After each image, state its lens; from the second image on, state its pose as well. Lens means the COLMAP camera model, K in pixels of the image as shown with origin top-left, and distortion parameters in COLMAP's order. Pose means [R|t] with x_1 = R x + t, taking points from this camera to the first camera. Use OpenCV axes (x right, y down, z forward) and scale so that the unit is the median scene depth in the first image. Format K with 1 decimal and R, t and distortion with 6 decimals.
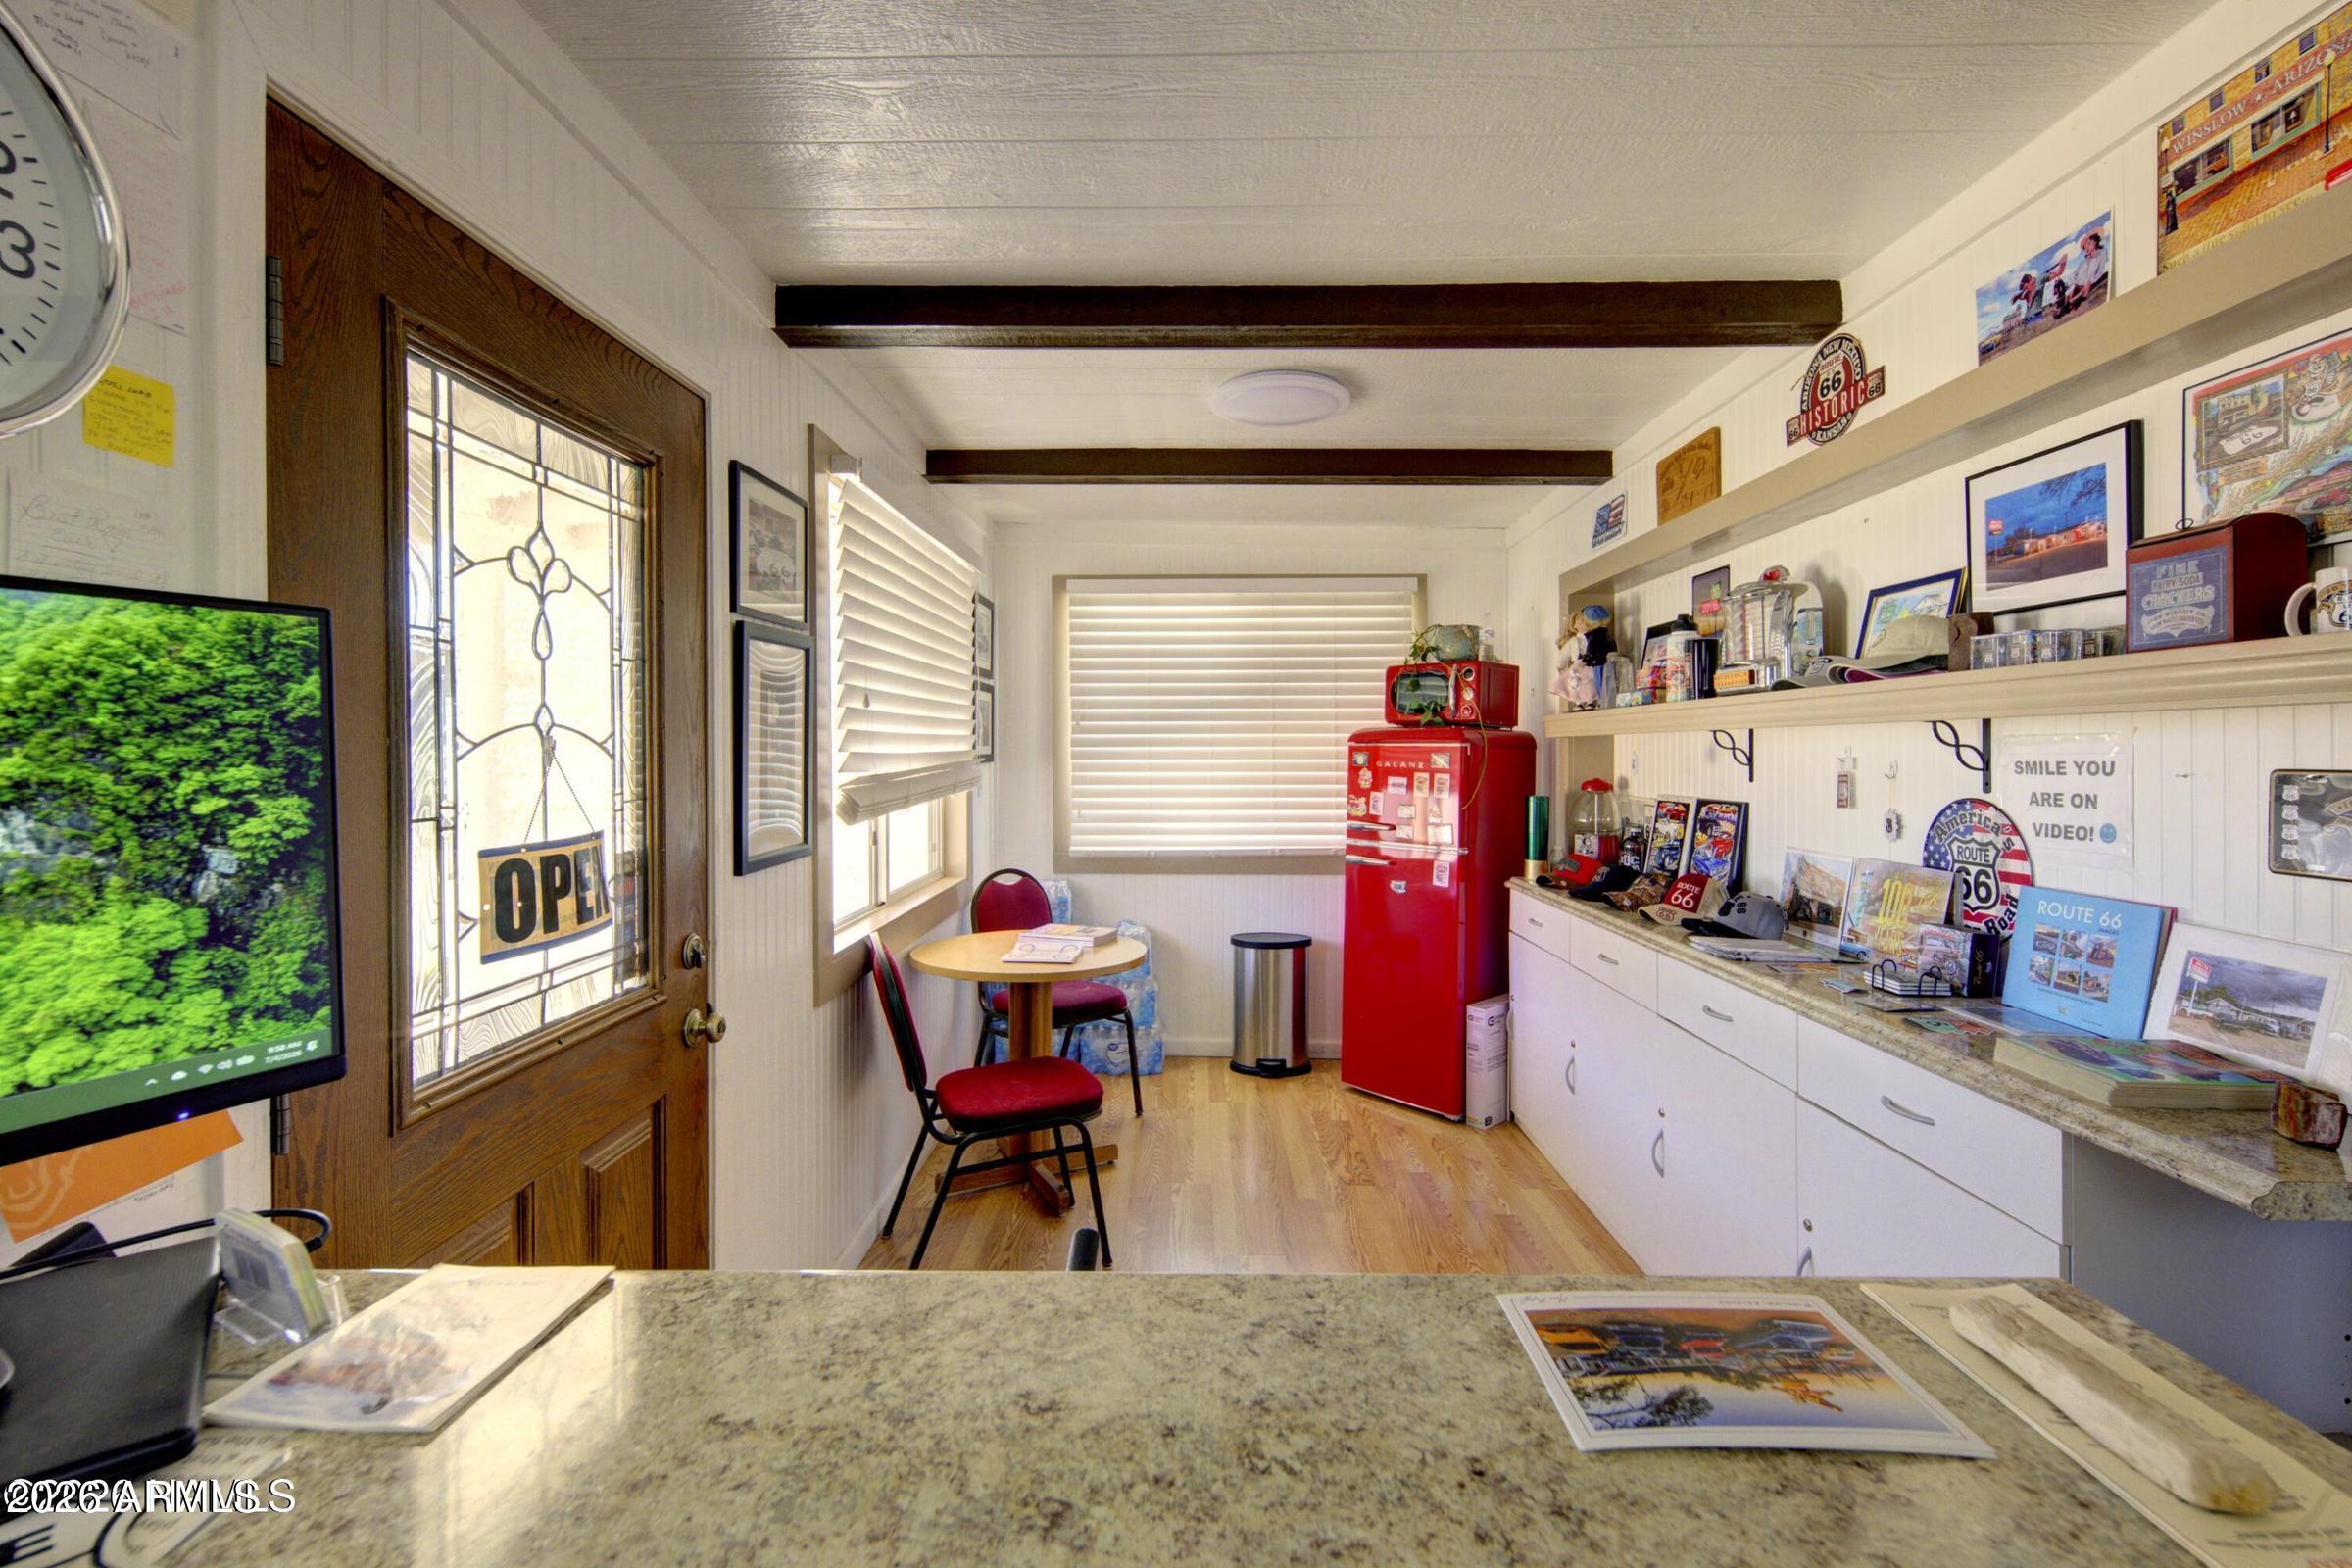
lens RADIAL K [[1072.5, 0, 1177.5], [0, 1072.5, 765.1], [0, 0, 1]] dist [-0.001202, -0.000034]
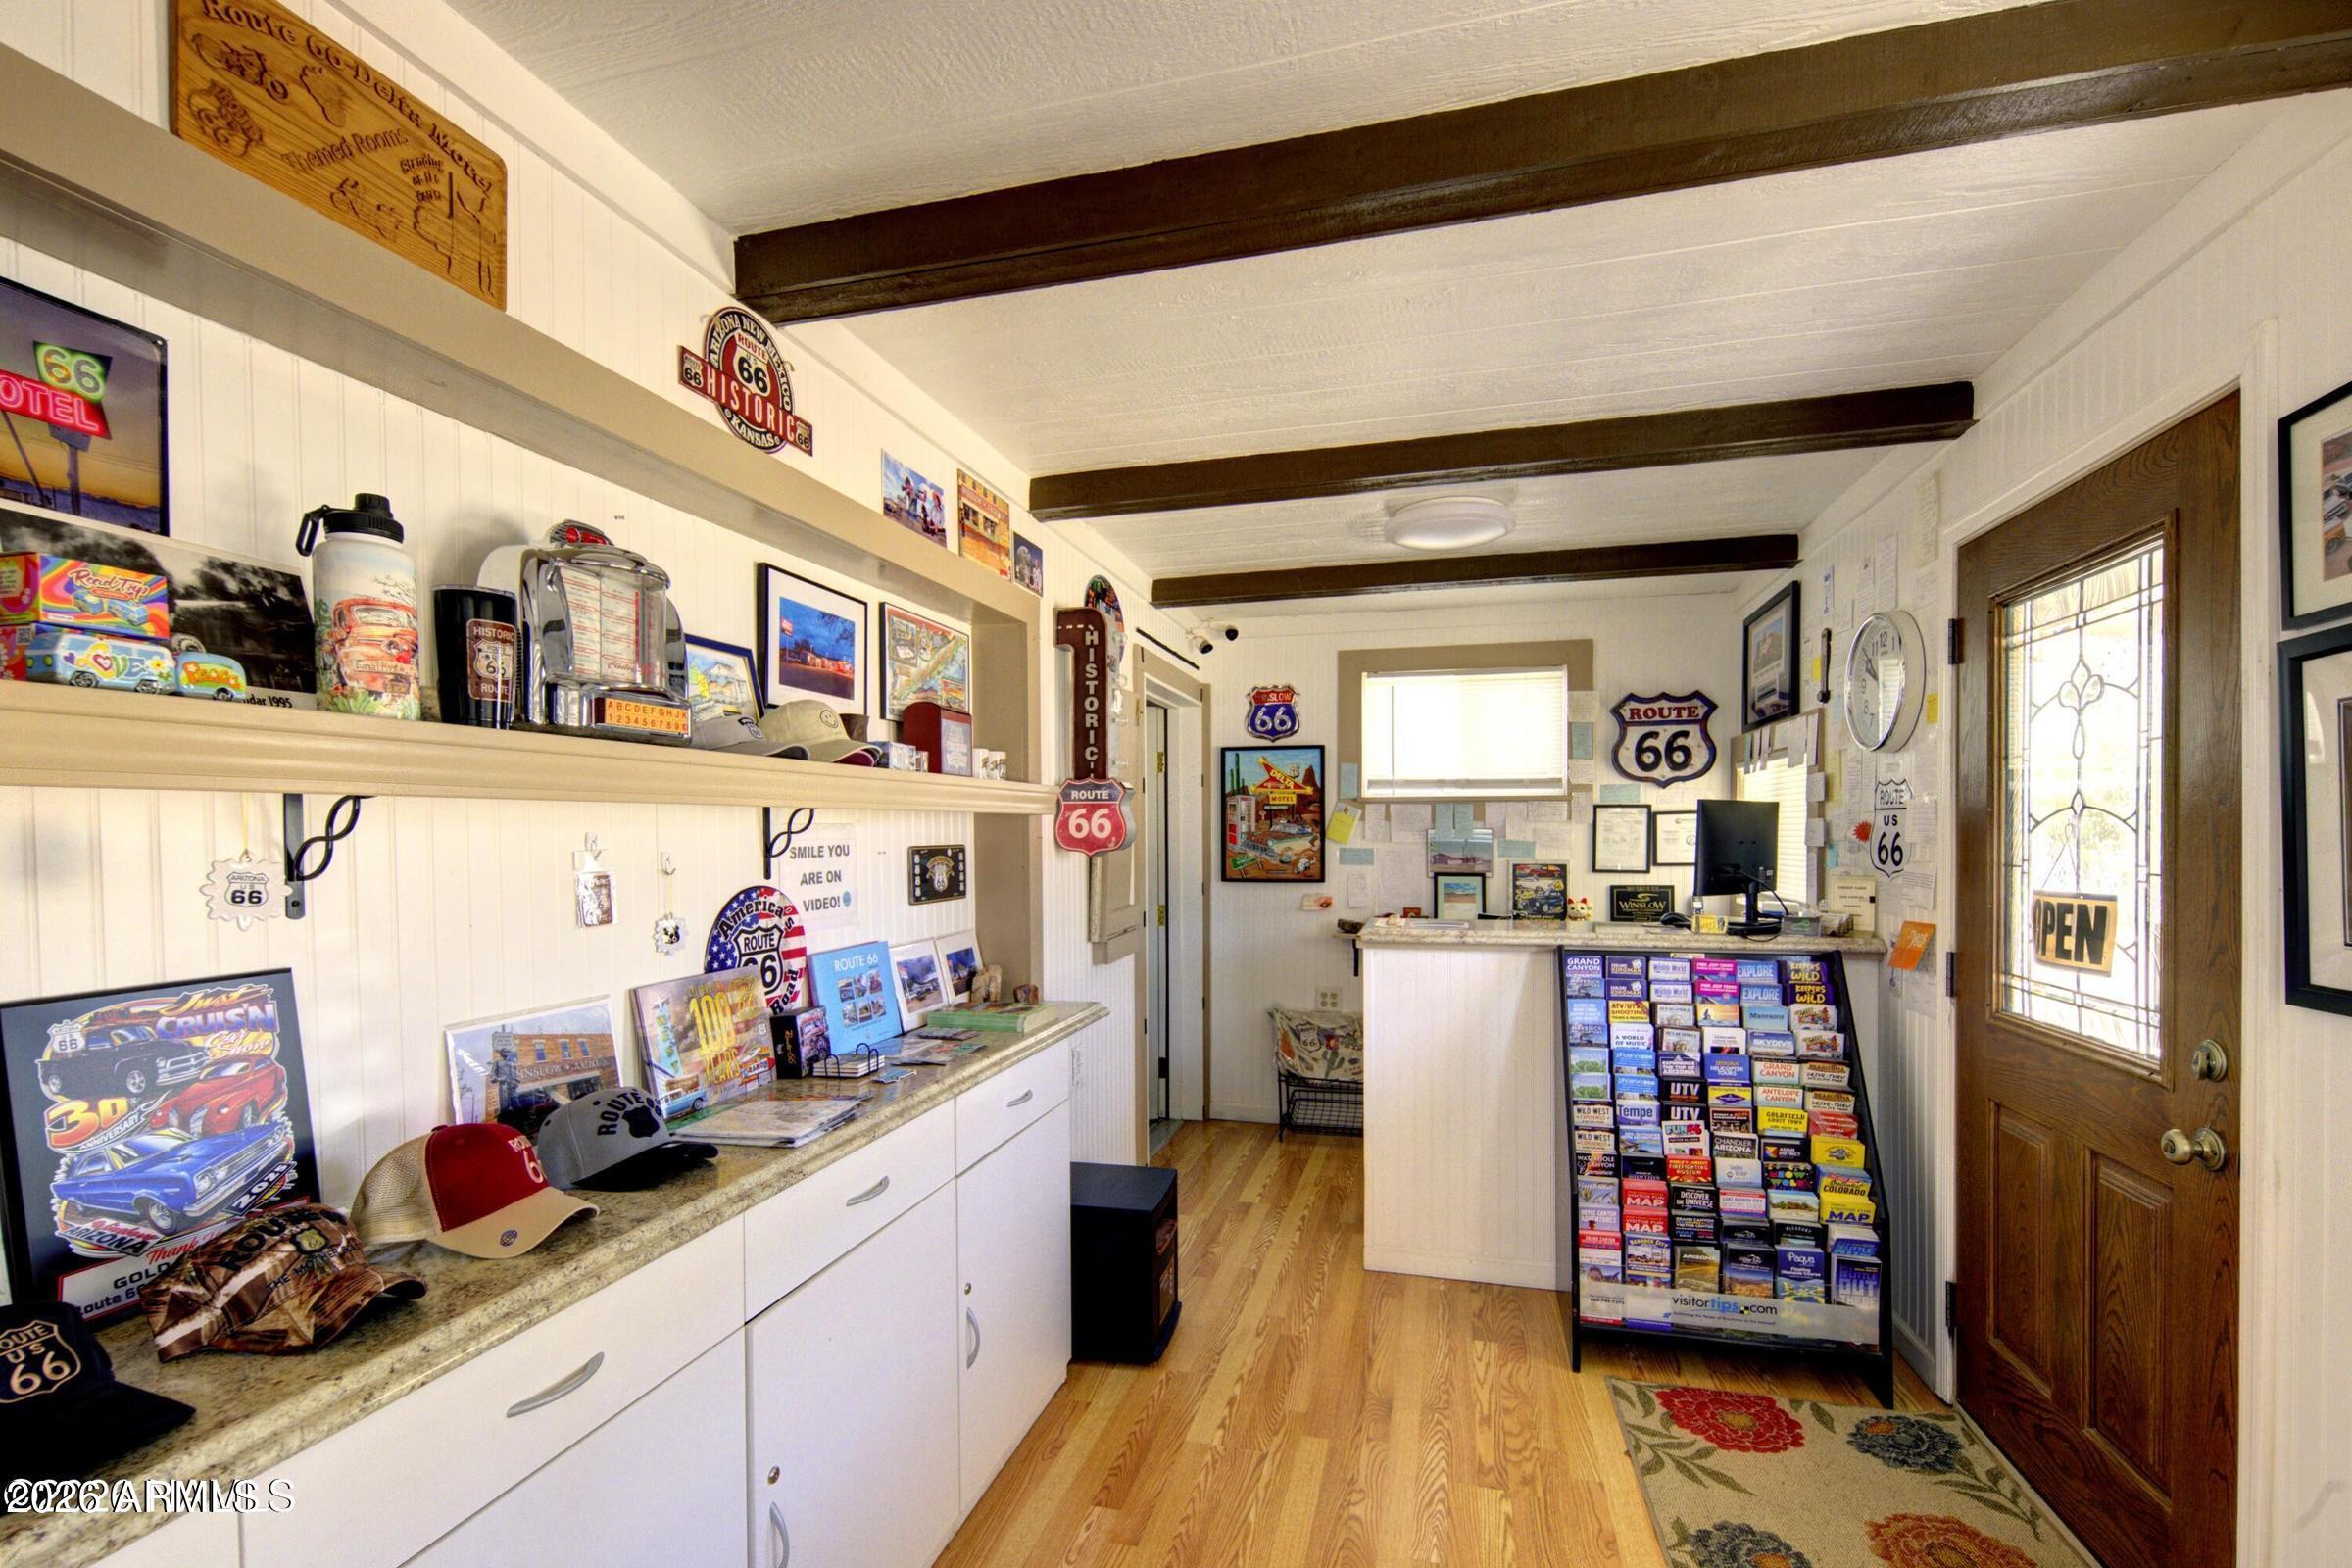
lens RADIAL K [[1072.5, 0, 1161.1], [0, 1072.5, 840.4], [0, 0, 1]] dist [-0.001202, -0.000034]
pose [[-0.969240, 0.006304, 0.246036, 0.141423], [0.011826, 0.999710, 0.020972, -0.028162], [-0.245832, 0.023237, -0.969034, 1.913618]]
